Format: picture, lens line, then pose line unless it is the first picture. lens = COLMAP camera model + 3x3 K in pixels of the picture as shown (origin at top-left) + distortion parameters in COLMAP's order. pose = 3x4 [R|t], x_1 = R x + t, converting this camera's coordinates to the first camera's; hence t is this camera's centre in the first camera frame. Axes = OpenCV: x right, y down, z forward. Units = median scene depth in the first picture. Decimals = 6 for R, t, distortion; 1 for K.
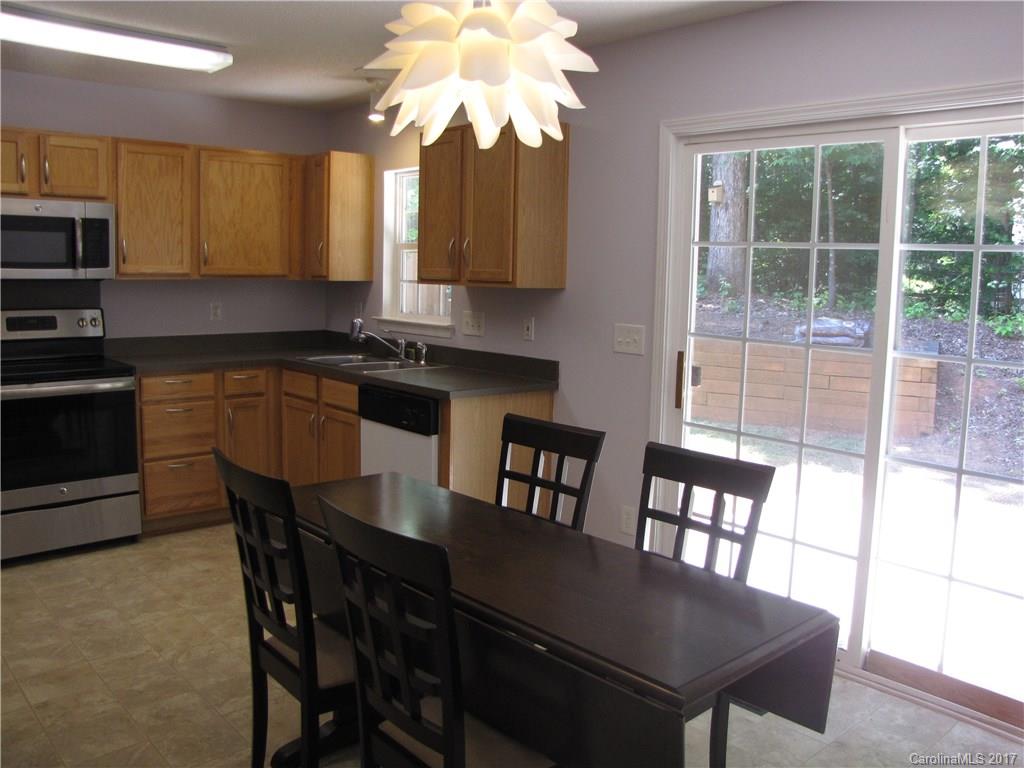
lens RADIAL K [[961.7, 0, 512.0], [0, 961.7, 384.0], [0, 0, 1]] dist [-0.012528, -0.004888]
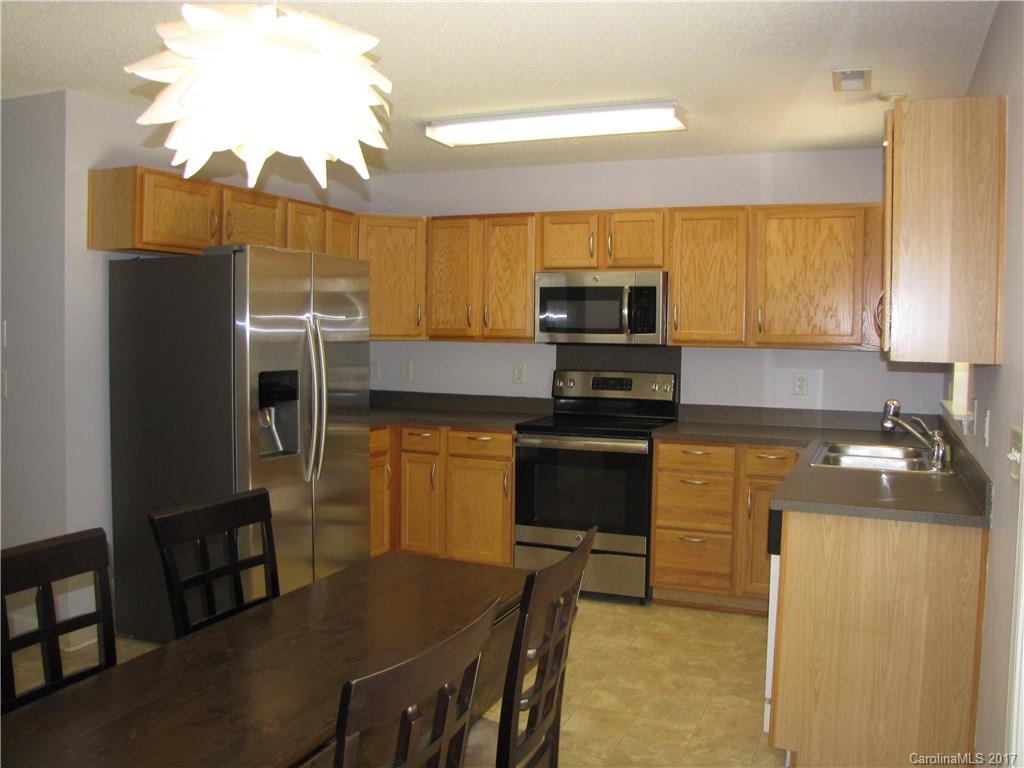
lens RADIAL K [[961.7, 0, 512.0], [0, 961.7, 384.0], [0, 0, 1]] dist [-0.012528, -0.004888]
pose [[0.448338, 0.044385, -0.892761, 0.426480], [-0.121136, 0.992569, -0.011486, -0.036327], [0.885618, 0.113295, 0.450384, 0.398173]]
